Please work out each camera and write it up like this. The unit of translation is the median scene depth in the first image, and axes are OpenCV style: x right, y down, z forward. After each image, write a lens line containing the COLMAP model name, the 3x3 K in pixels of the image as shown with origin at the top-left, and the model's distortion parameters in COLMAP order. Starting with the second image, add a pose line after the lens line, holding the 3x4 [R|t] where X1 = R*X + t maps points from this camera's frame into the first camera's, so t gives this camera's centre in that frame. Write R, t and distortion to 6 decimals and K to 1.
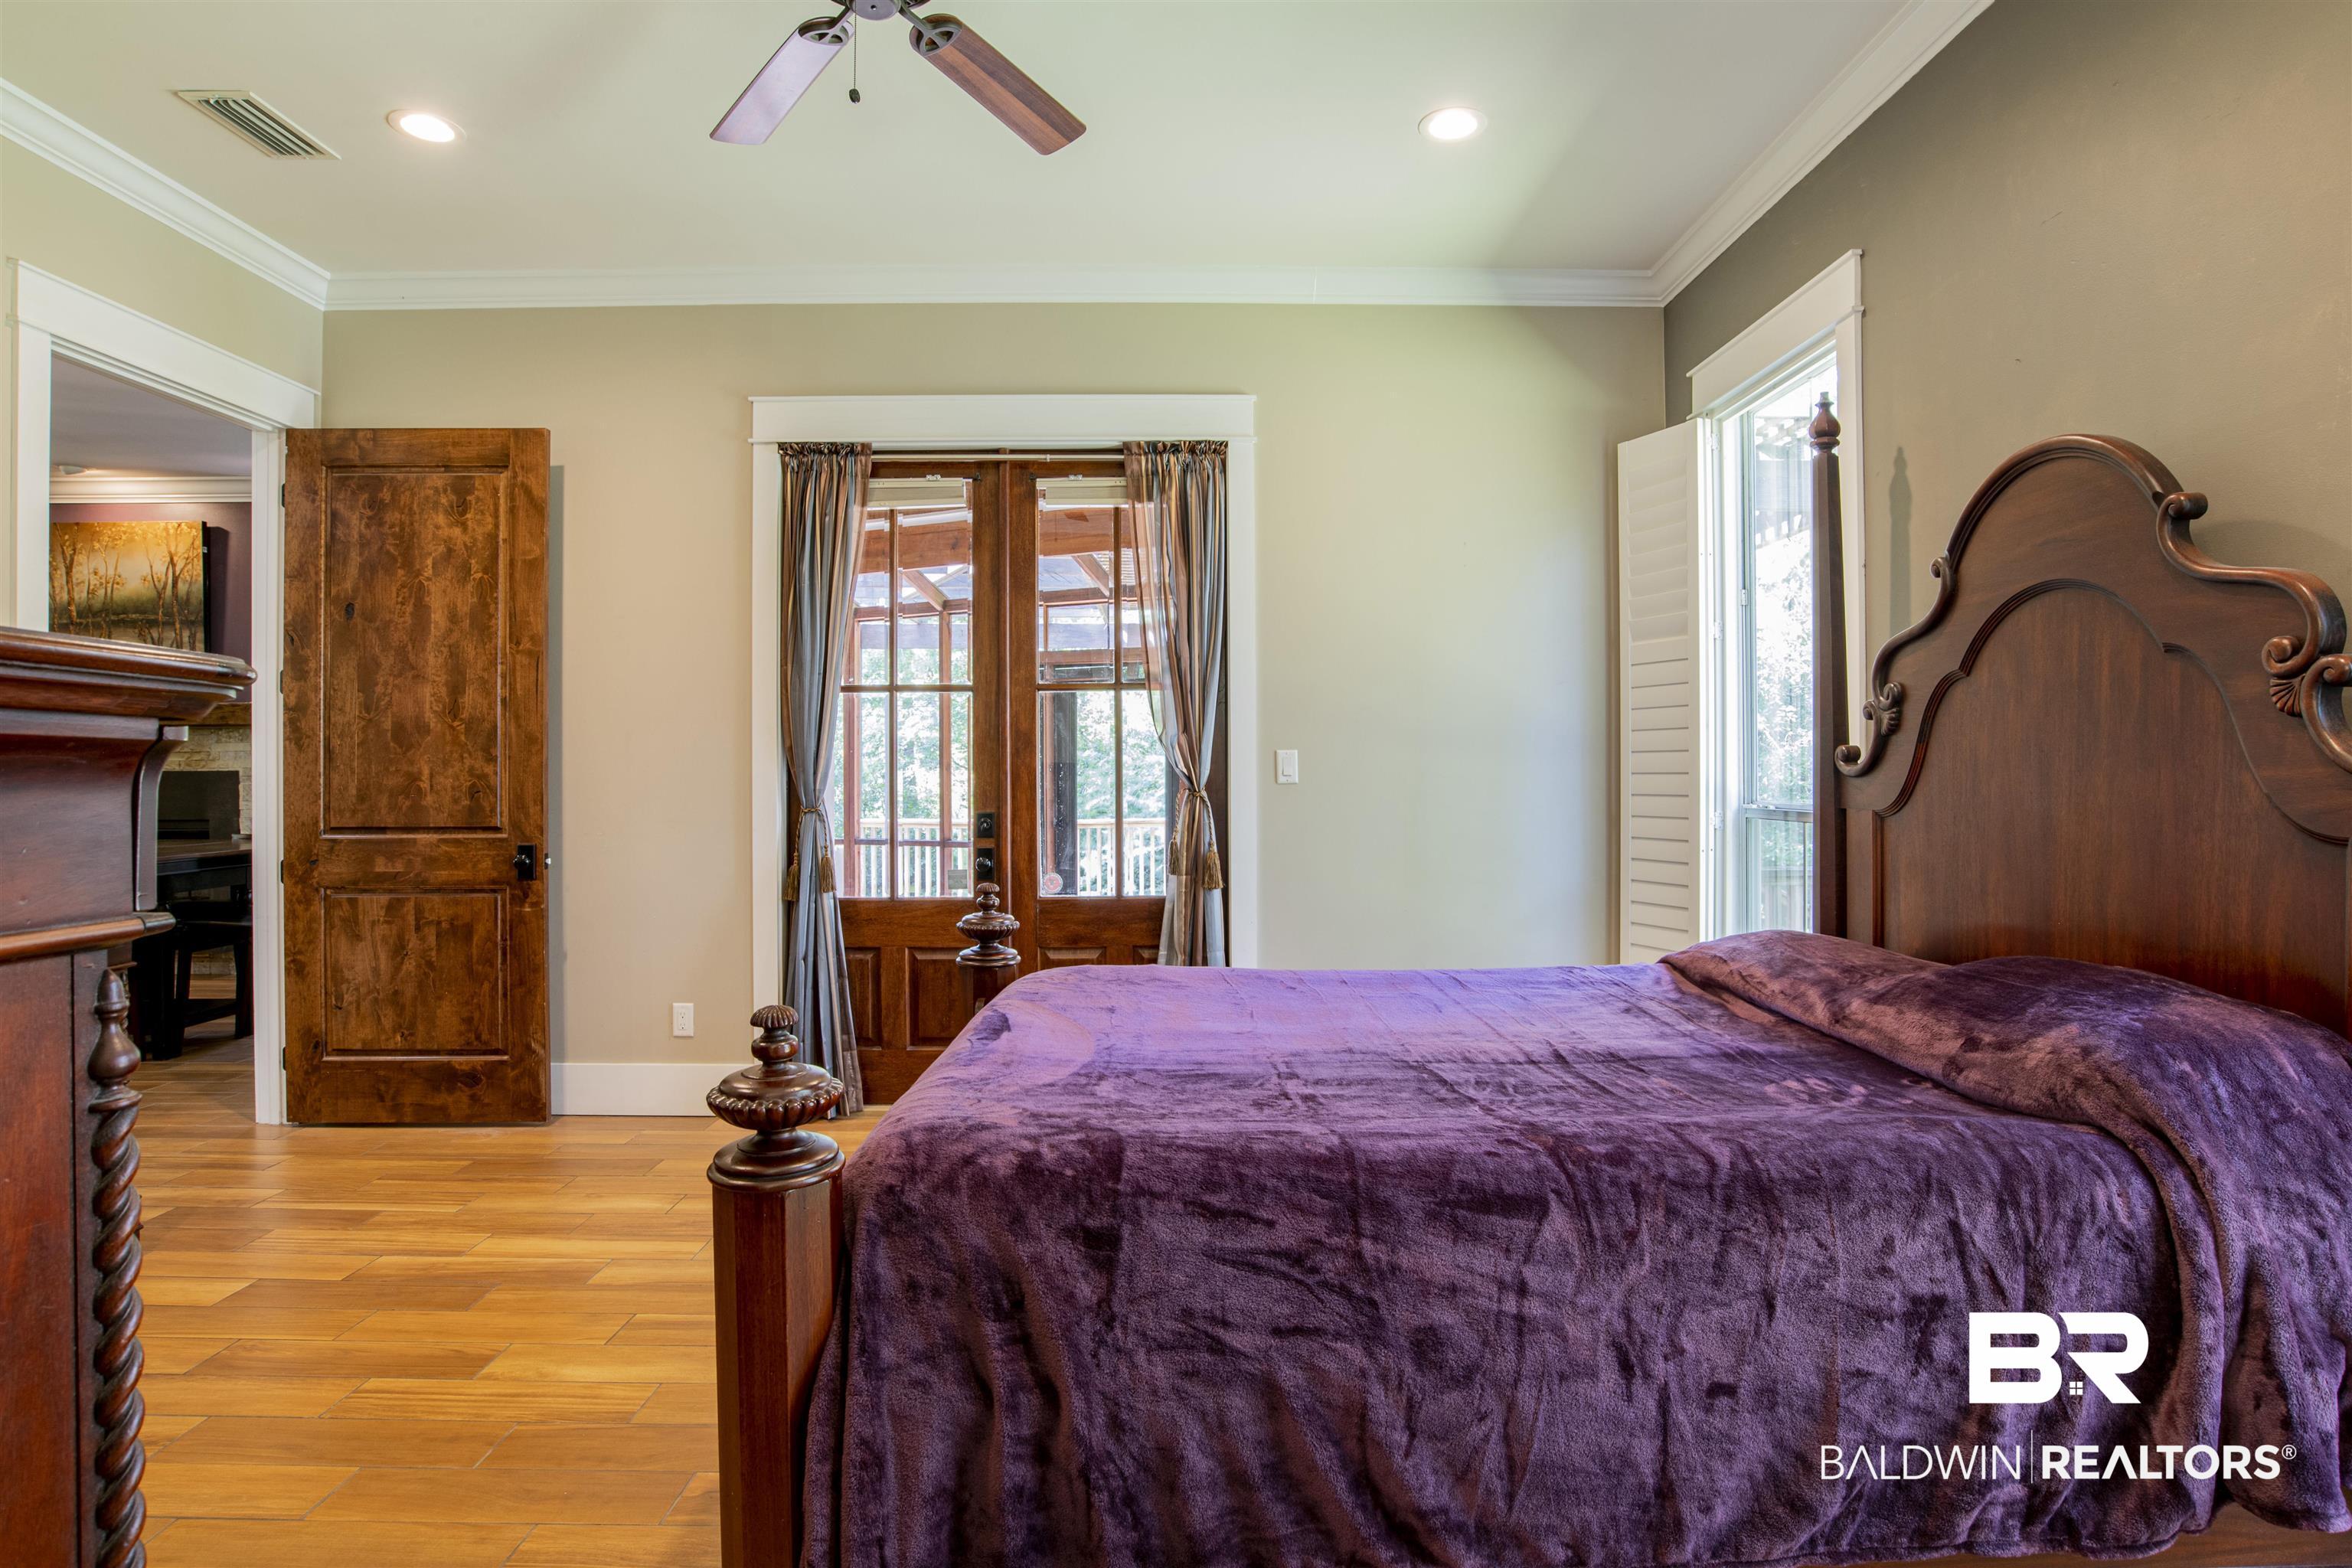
lens RADIAL K [[1209.0, 0, 1184.8], [0, 1209.0, 766.7], [0, 0, 1]] dist [-0.065515, 0.025895]
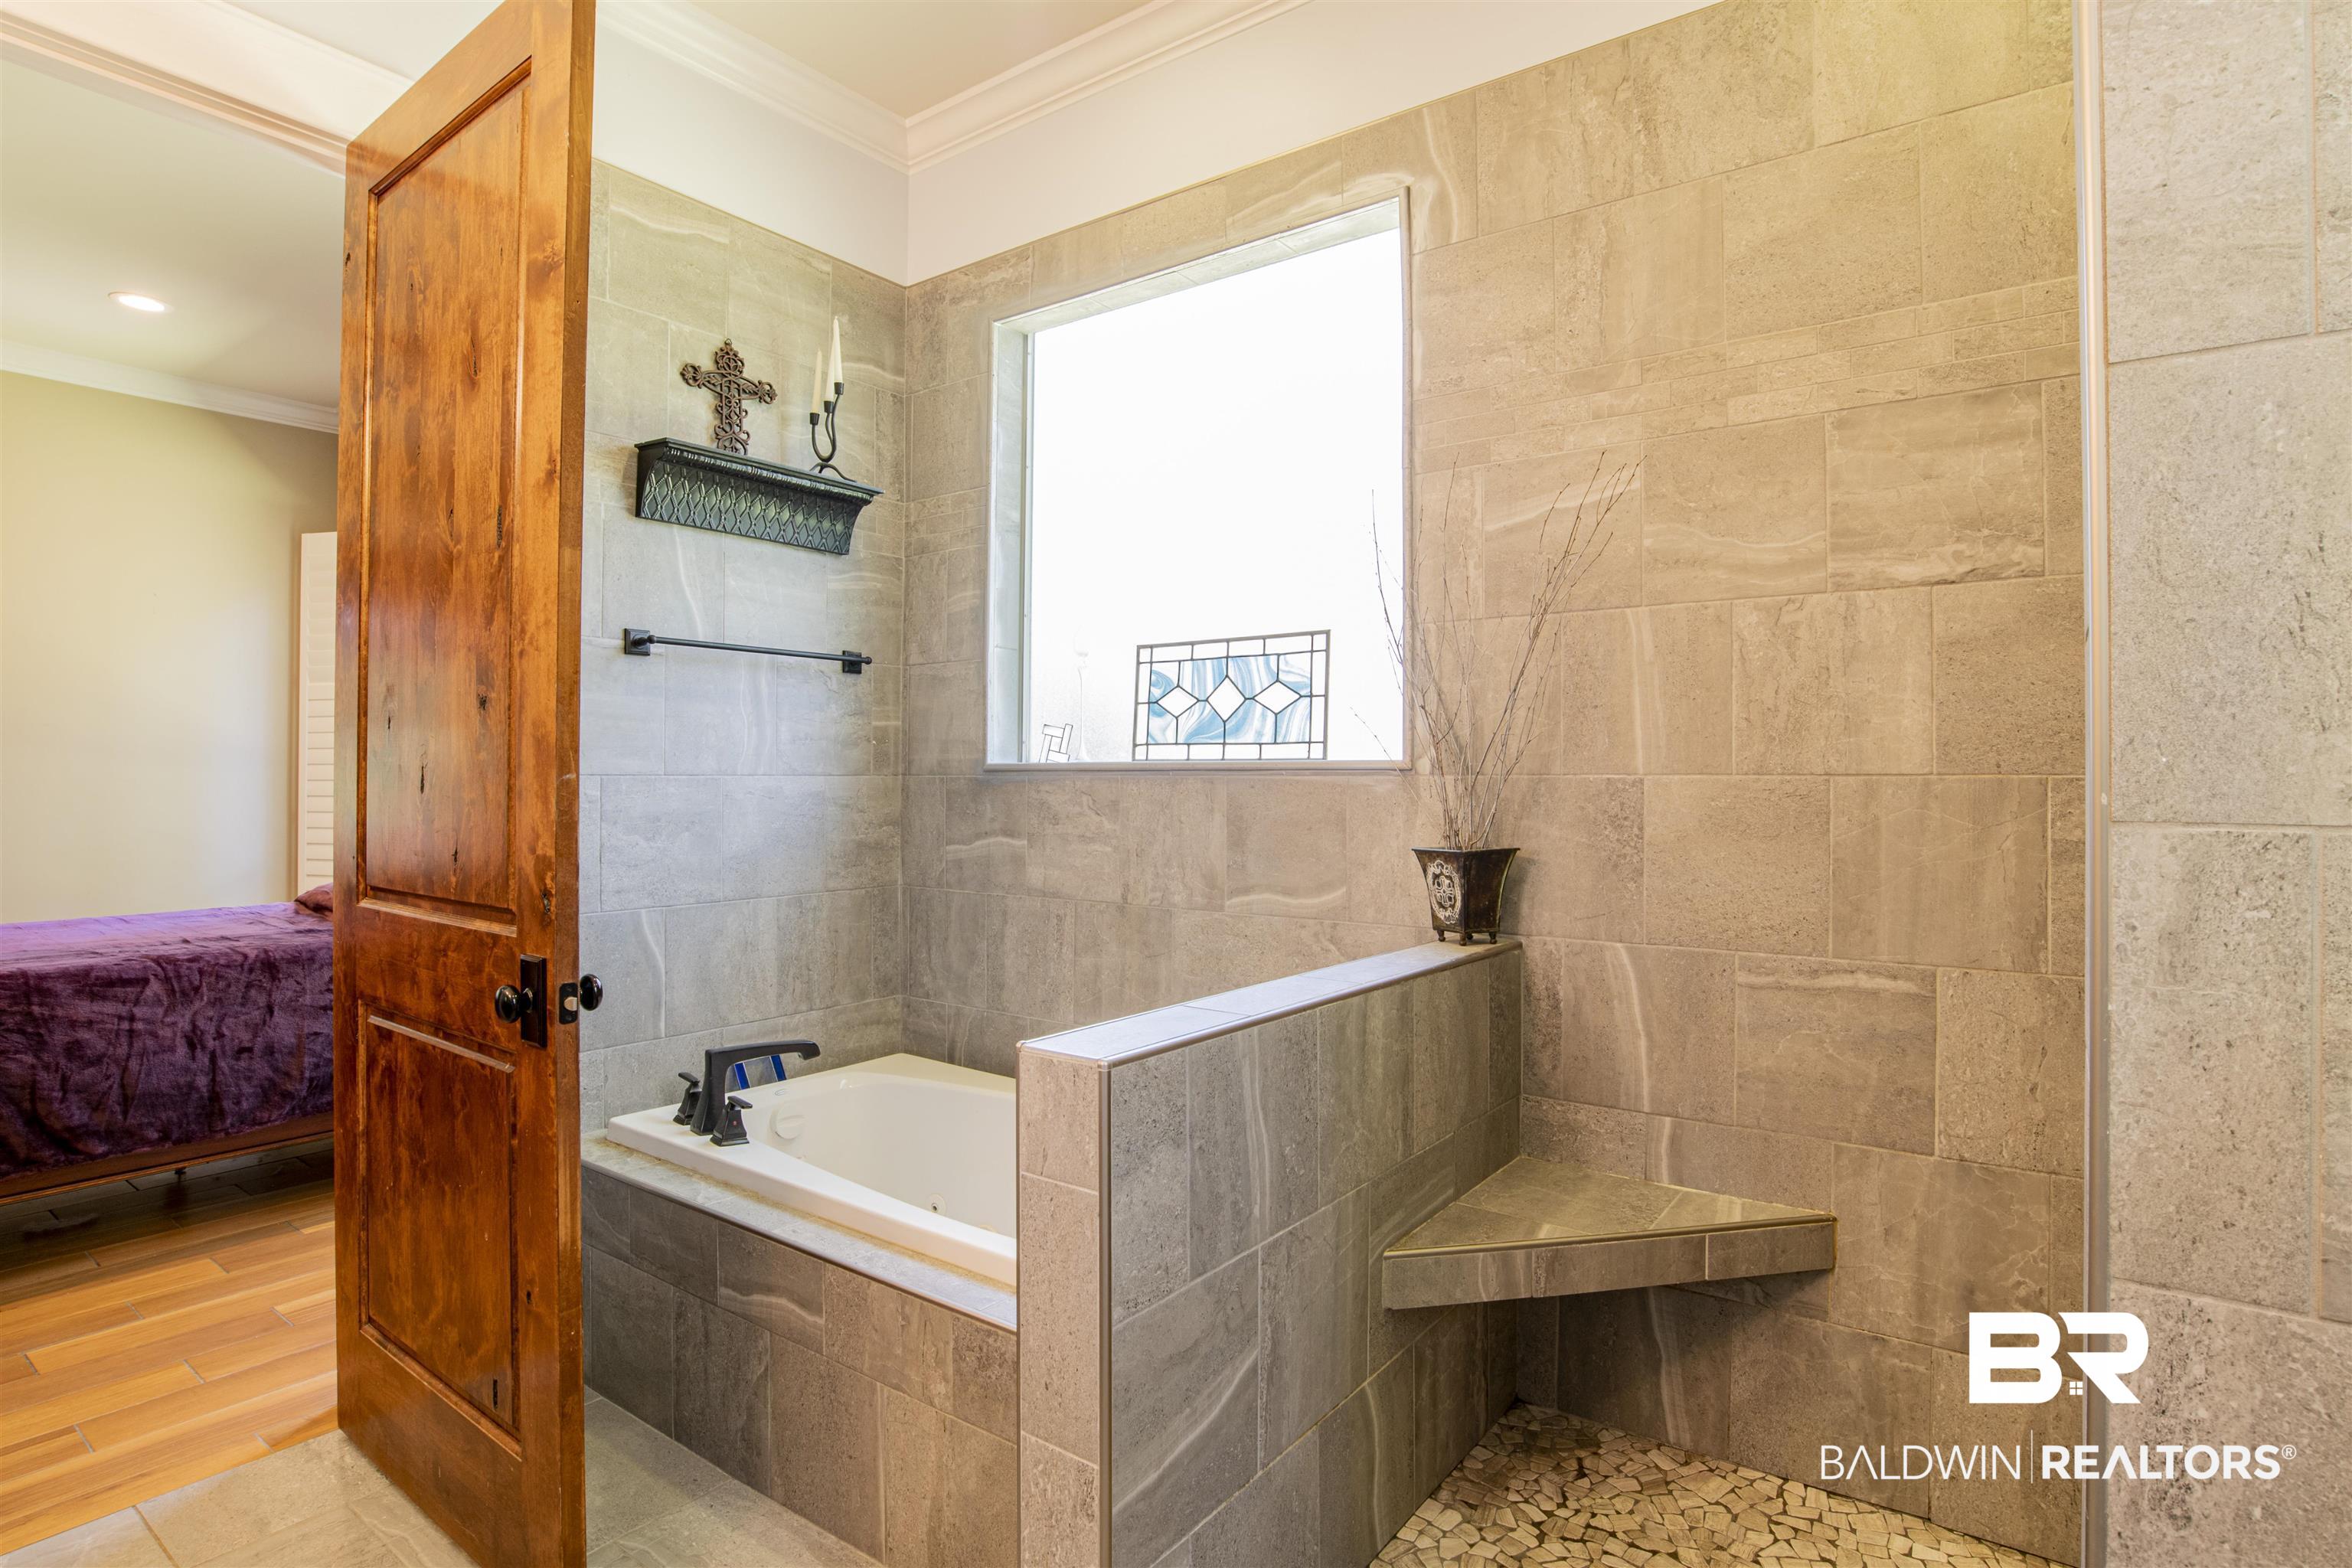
lens RADIAL K [[1209.0, 0, 1184.8], [0, 1209.0, 766.7], [0, 0, 1]] dist [-0.065515, 0.025895]
pose [[0.604596, 0.009136, 0.796480, -0.251186], [-0.004644, 0.999958, -0.007945, -0.010421], [-0.796519, 0.001104, 0.604613, -1.816805]]
